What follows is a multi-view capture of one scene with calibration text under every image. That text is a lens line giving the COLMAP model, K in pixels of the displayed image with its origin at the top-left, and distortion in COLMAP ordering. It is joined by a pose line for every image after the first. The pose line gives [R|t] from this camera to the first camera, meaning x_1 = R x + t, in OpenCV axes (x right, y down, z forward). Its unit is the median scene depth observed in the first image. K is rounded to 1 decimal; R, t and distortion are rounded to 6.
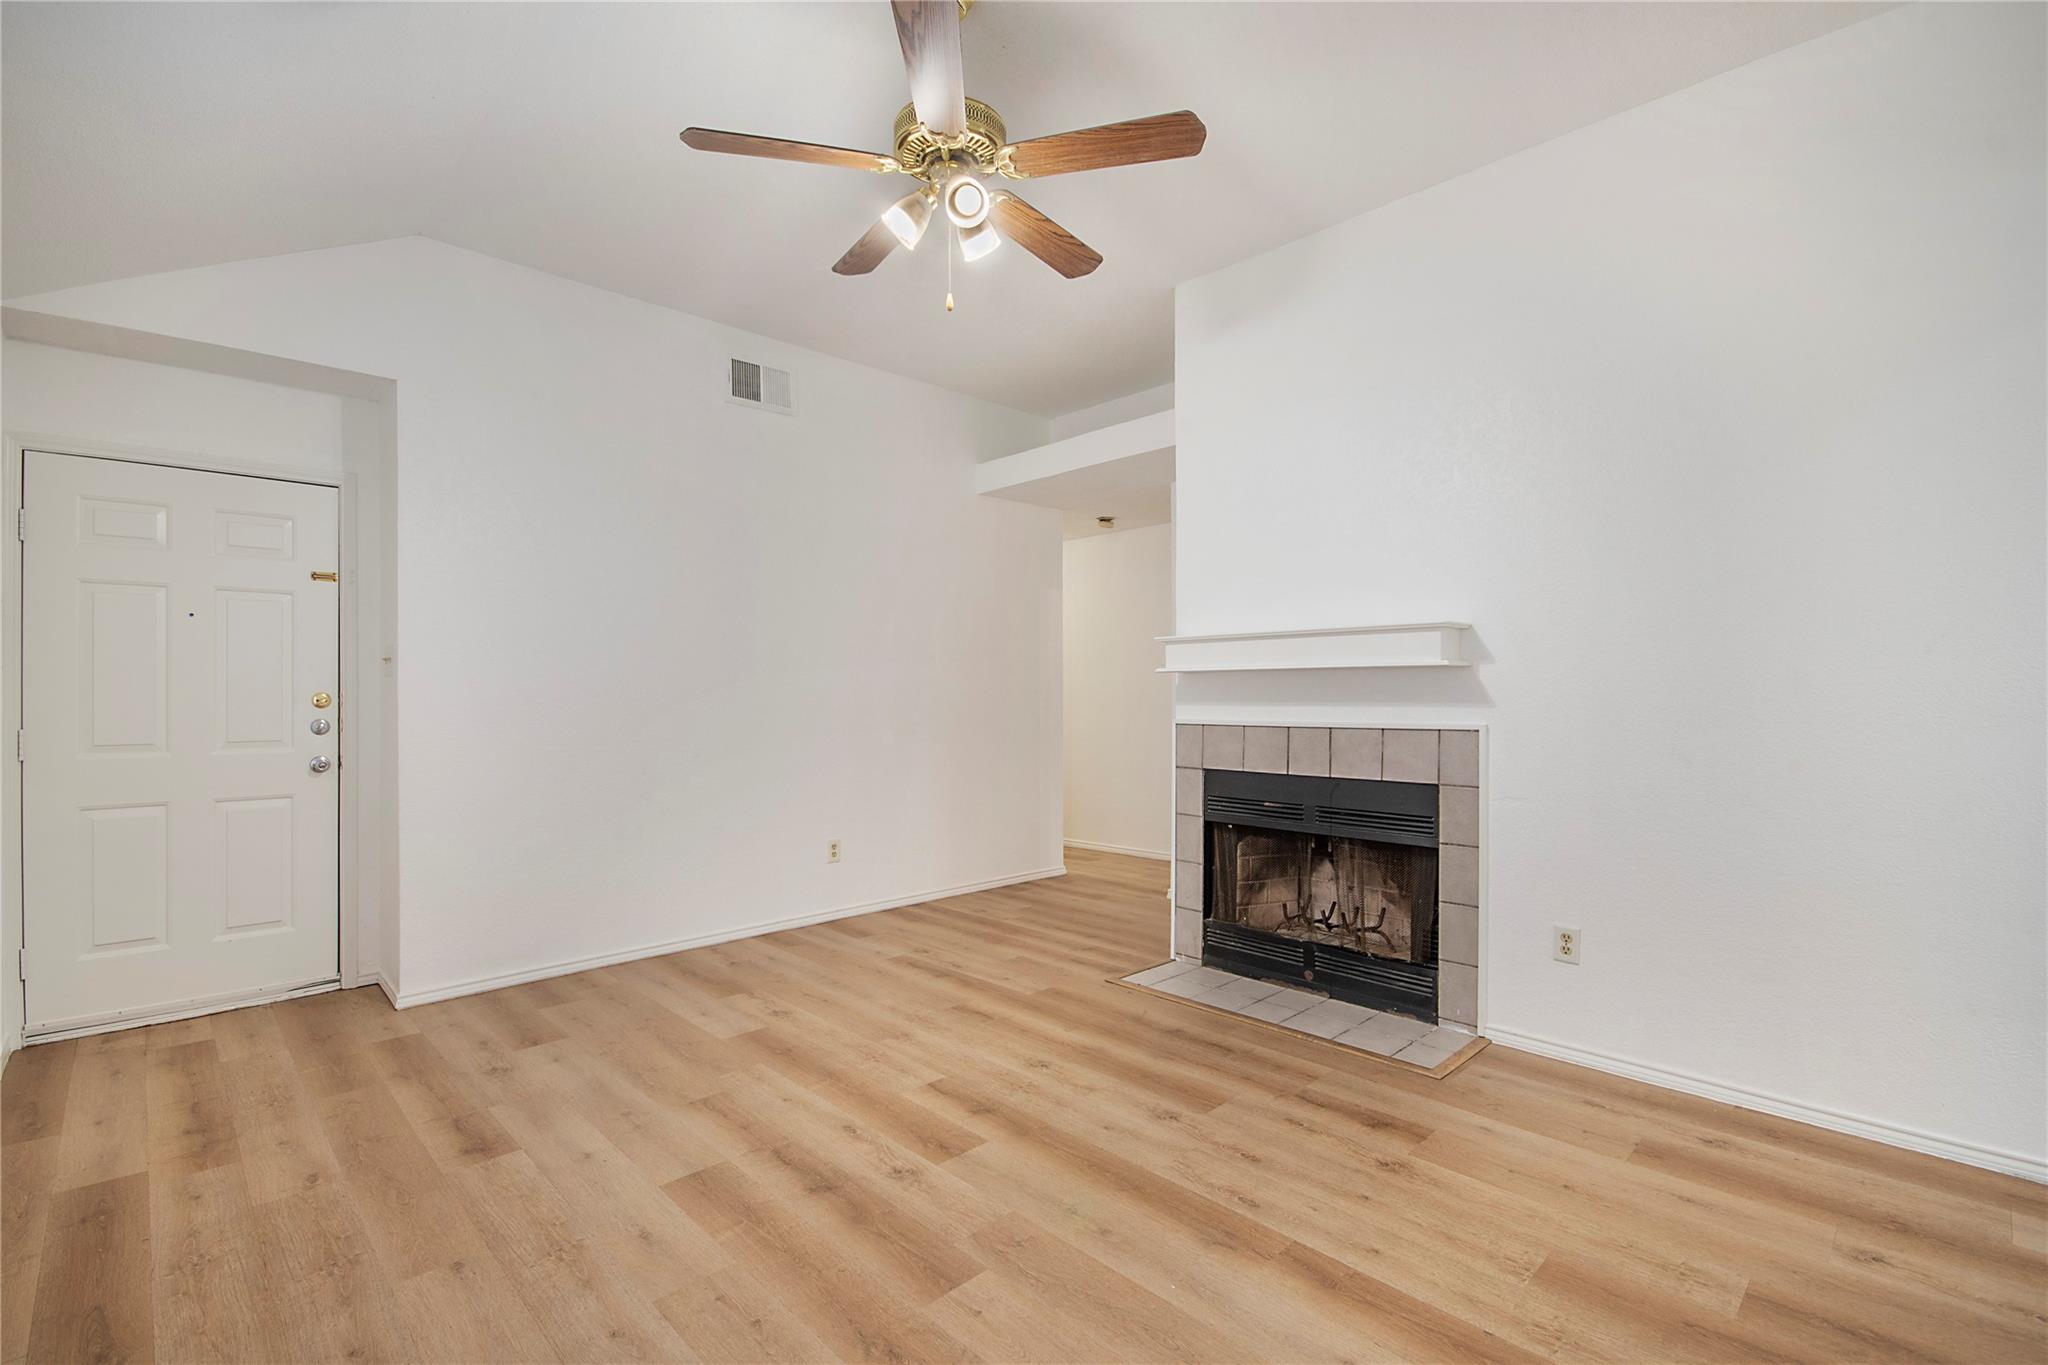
lens RADIAL K [[901.2, 0, 1010.5], [0, 901.2, 690.4], [0, 0, 1]] dist [0.008804, -0.010344]
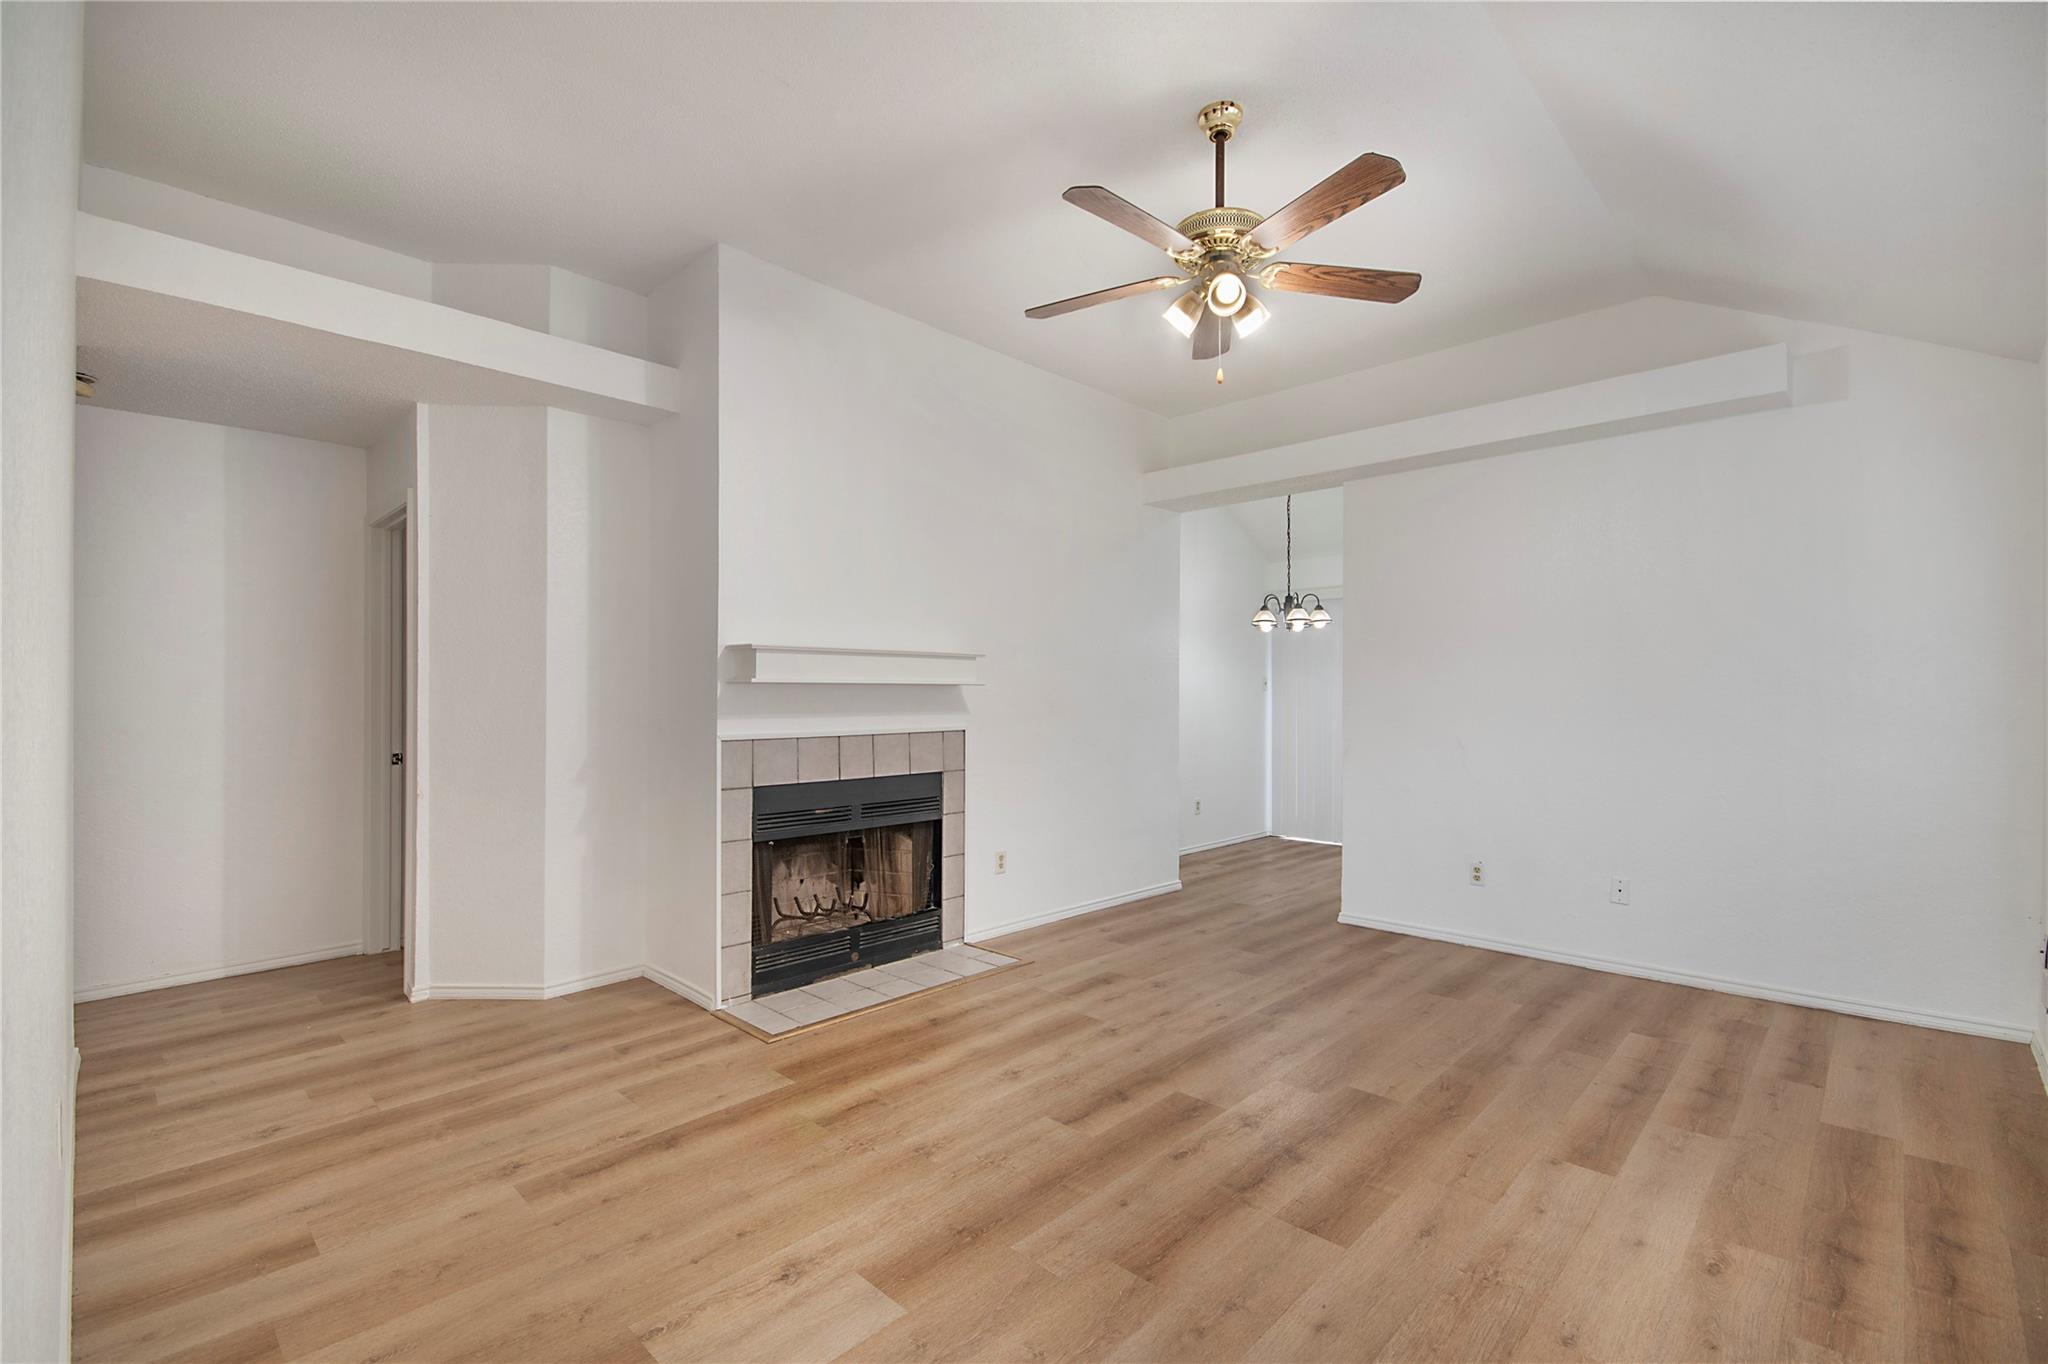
lens RADIAL K [[901.2, 0, 1010.5], [0, 901.2, 689.9], [0, 0, 1]] dist [0.008804, -0.010344]
pose [[-0.034776, 0.012133, 0.999321, -0.851056], [-0.004238, 0.999916, -0.012288, -0.003369], [-0.999386, -0.004662, -0.034722, 0.900113]]
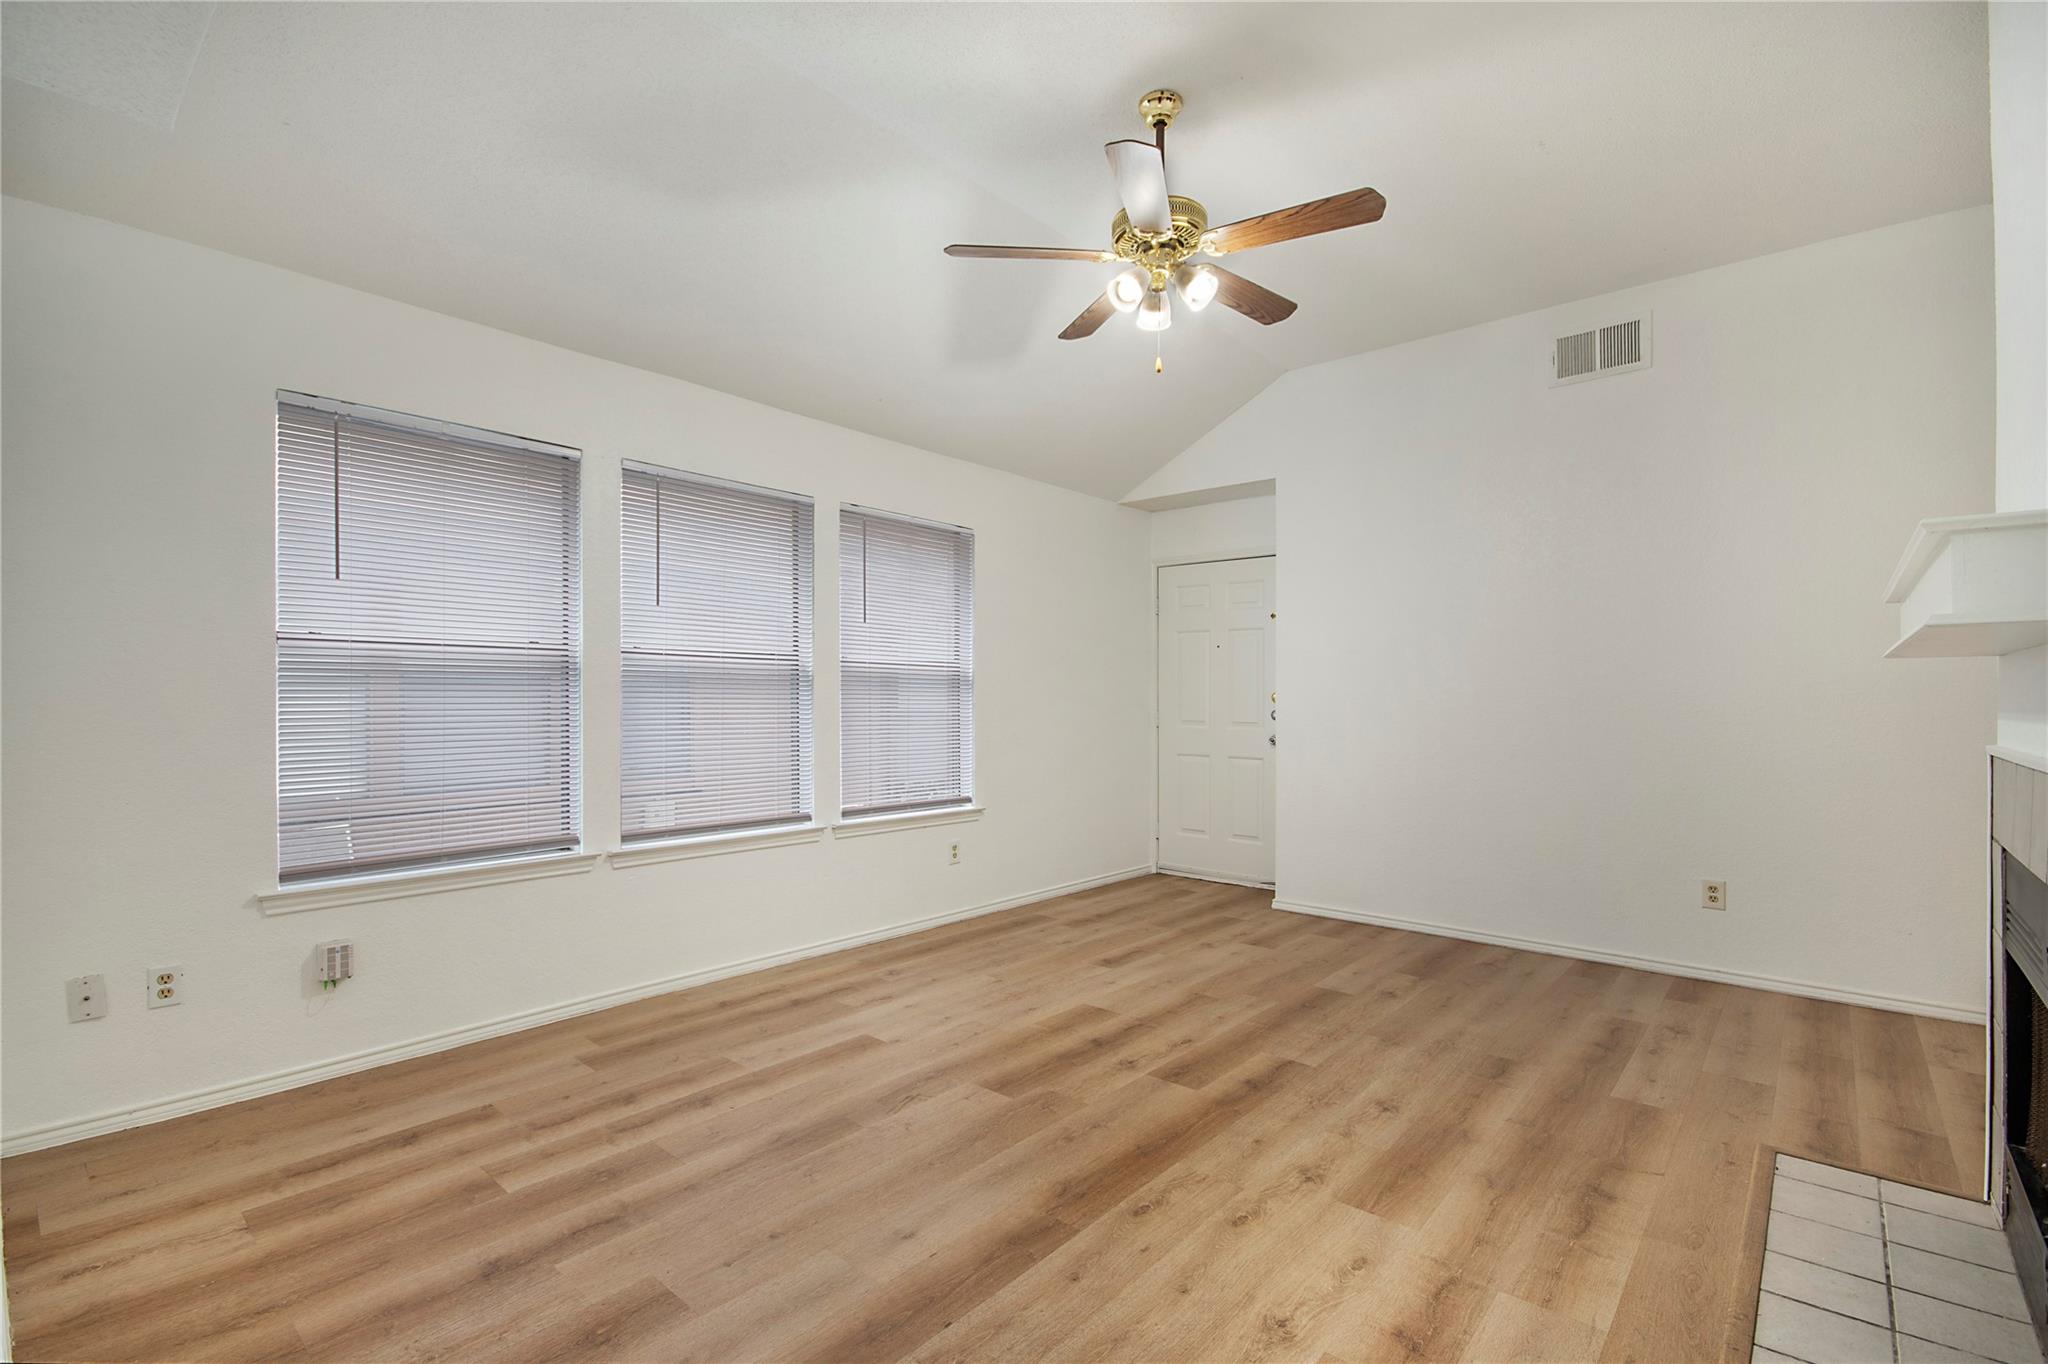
lens RADIAL K [[913.0, 0, 1031.7], [0, 913.0, 691.1], [0, 0, 1]] dist [-0.000474, -0.000552]
pose [[0.104830, -0.001954, -0.994488, 0.762912], [0.000938, 0.999998, -0.001866, 0.009233], [0.994490, -0.000737, 0.104831, 0.487974]]
